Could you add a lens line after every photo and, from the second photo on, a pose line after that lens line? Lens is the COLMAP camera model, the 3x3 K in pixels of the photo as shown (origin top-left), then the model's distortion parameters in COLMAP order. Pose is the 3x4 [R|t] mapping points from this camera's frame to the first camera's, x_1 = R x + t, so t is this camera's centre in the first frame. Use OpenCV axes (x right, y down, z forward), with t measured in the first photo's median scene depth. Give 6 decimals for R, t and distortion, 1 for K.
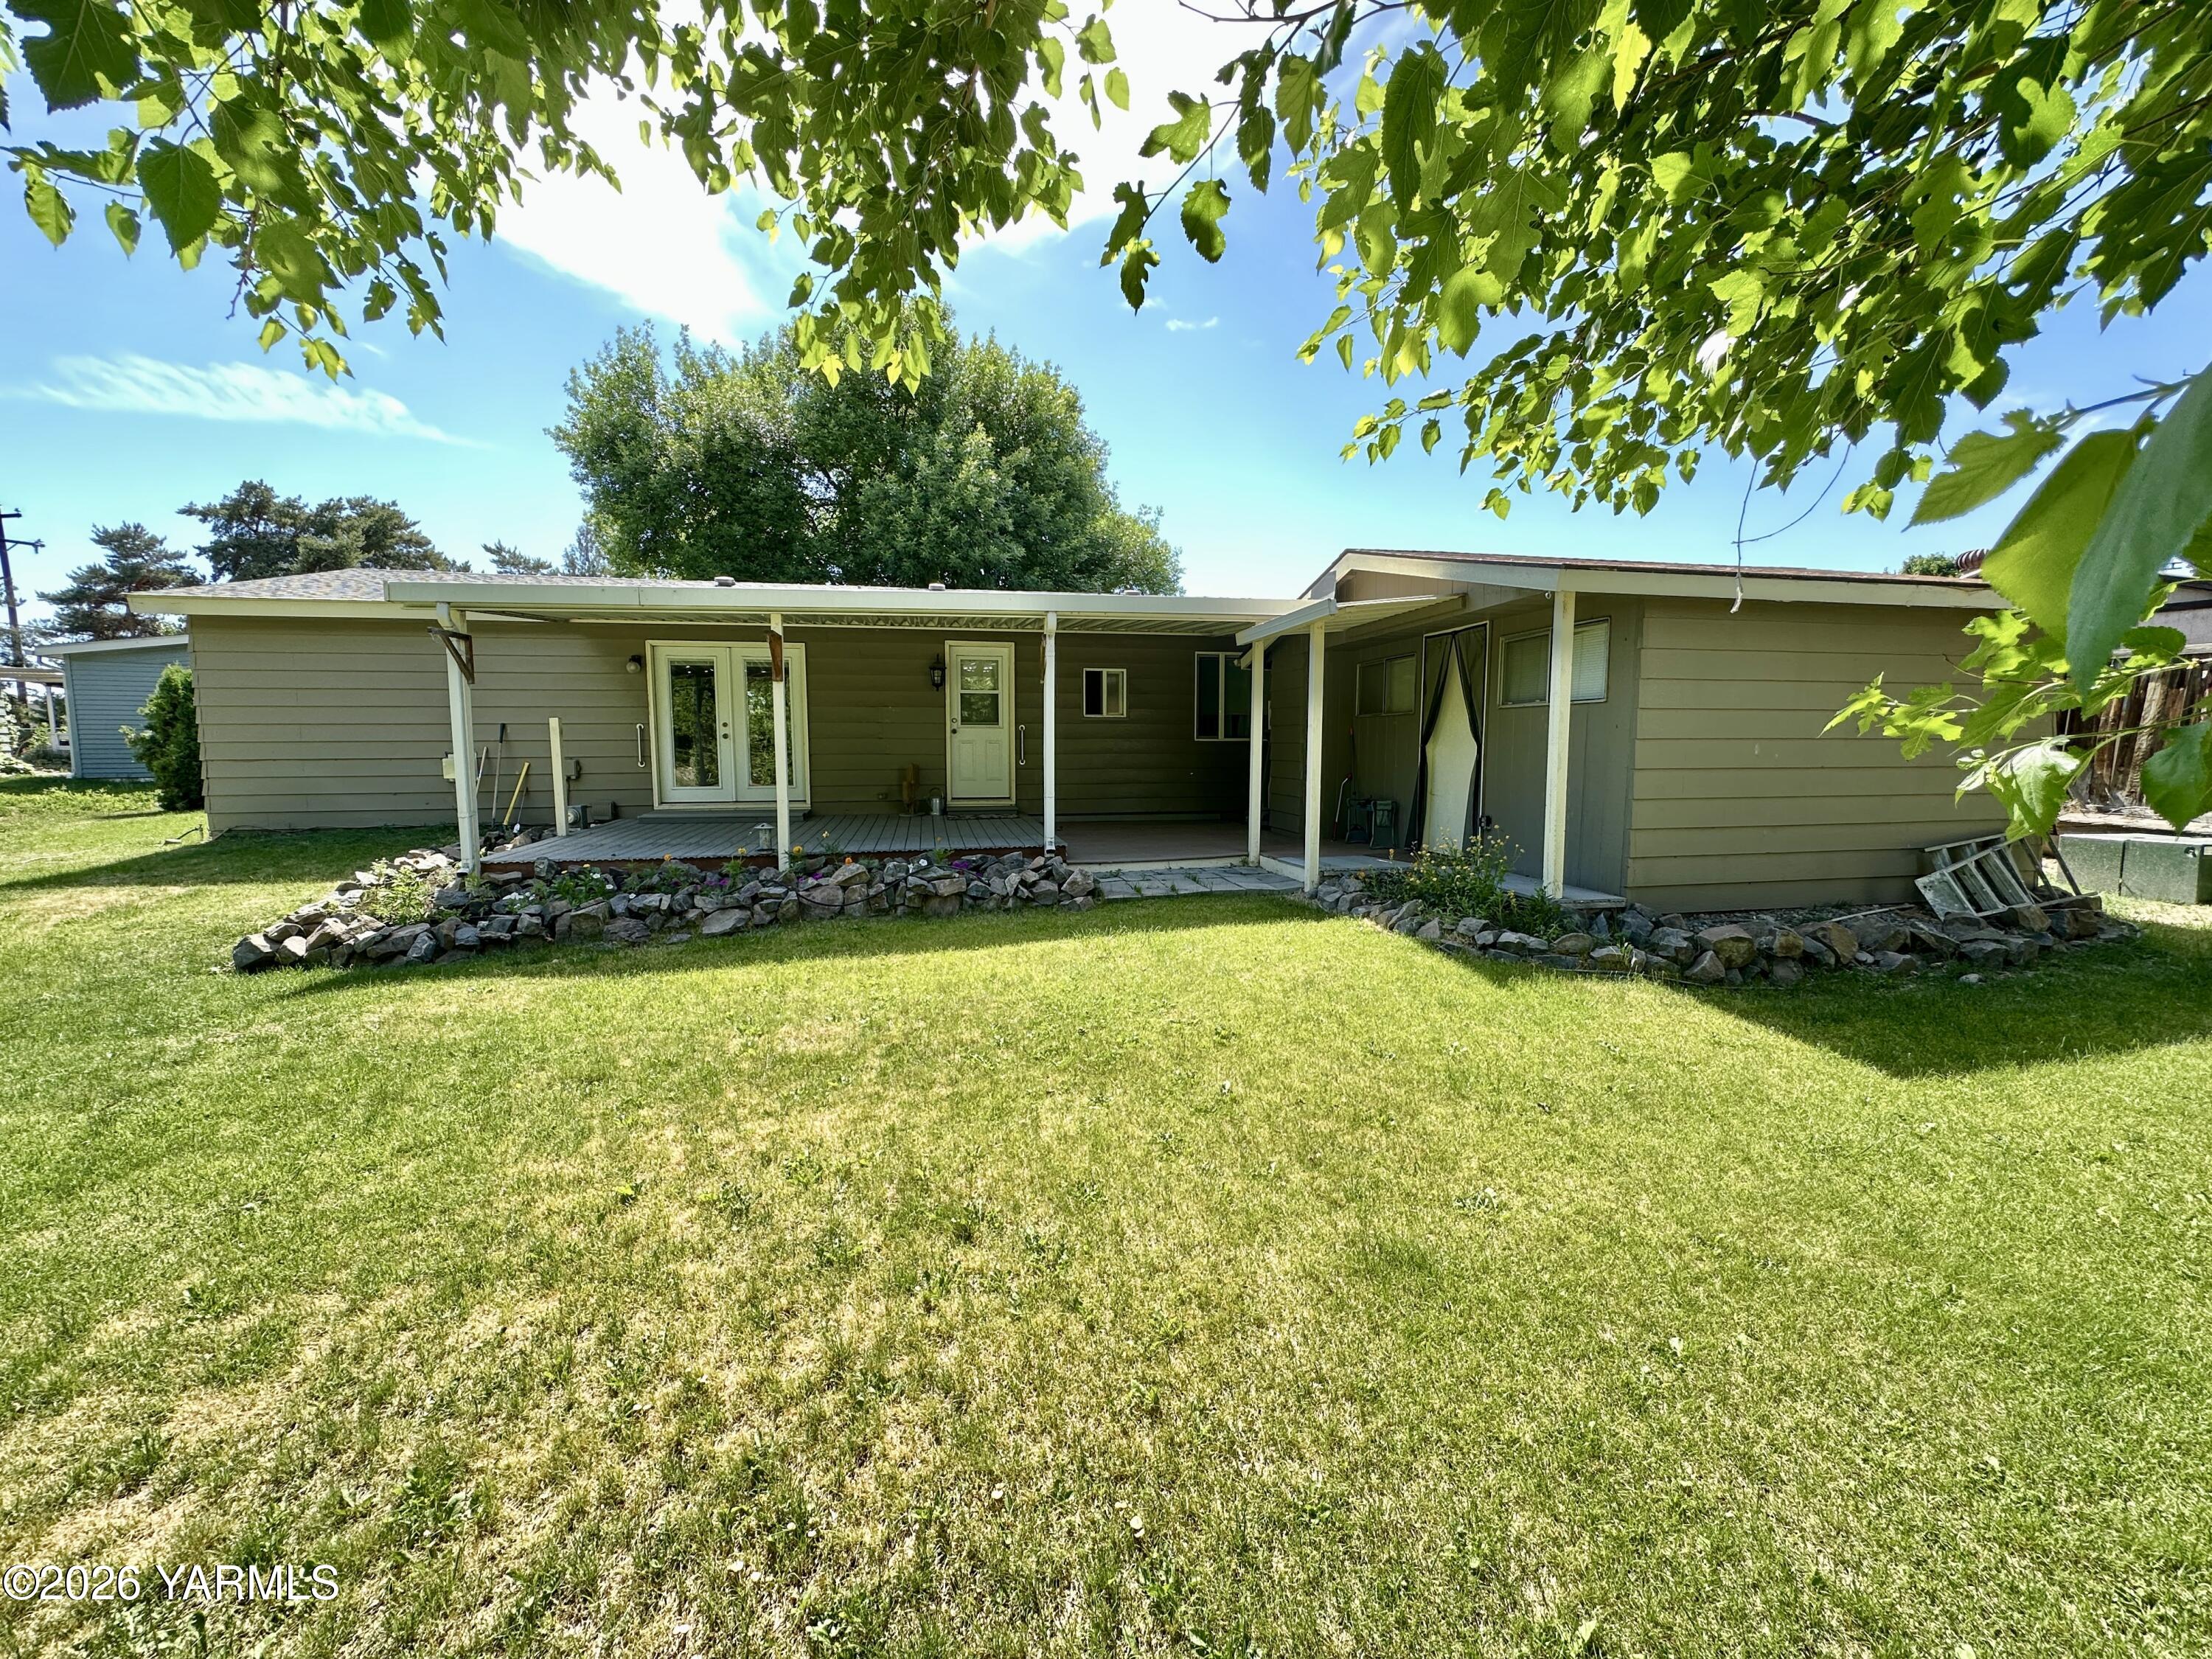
lens RADIAL K [[871.9, 0, 1101.1], [0, 871.9, 825.1], [0, 0, 1]] dist [0.001230, 0.000169]
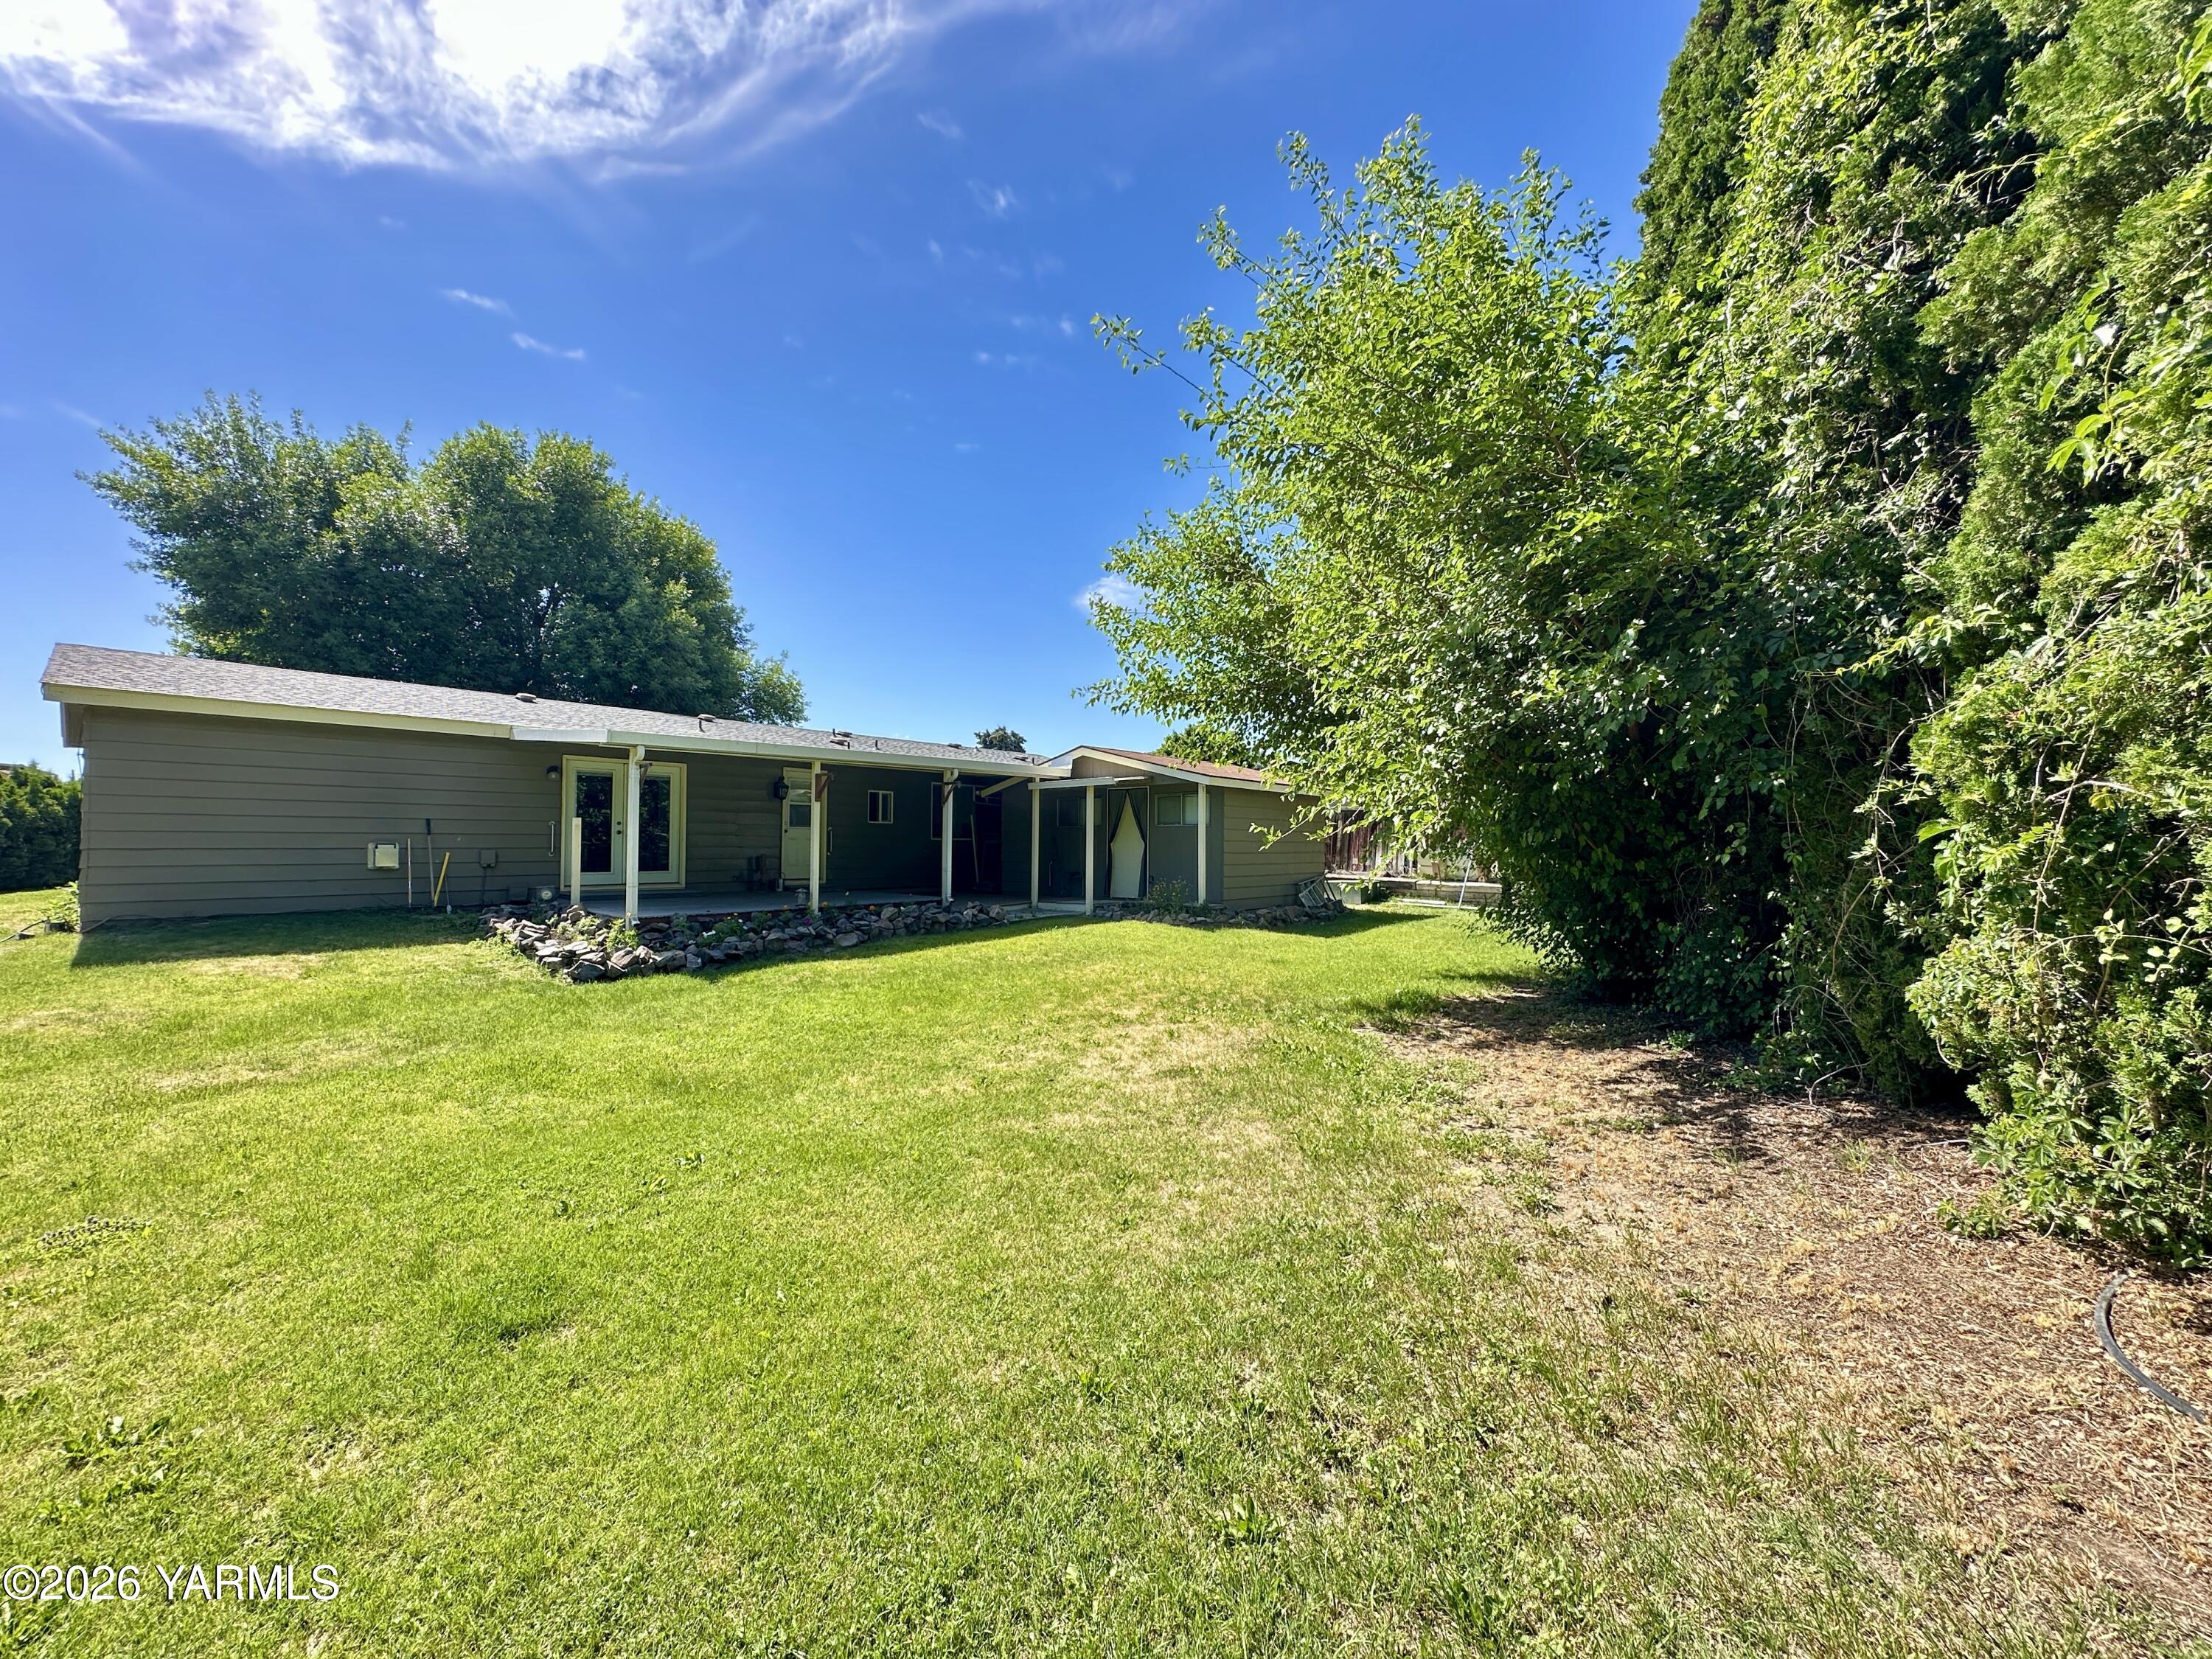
lens RADIAL K [[906.5, 0, 1103.0], [0, 906.5, 829.8], [0, 0, 1]] dist [0.000211, -0.000049]
pose [[0.786621, 0.018256, 0.617166, -0.705888], [0.053645, 0.993762, -0.097771, 0.060088], [-0.615101, 0.110017, 0.780735, -0.458789]]
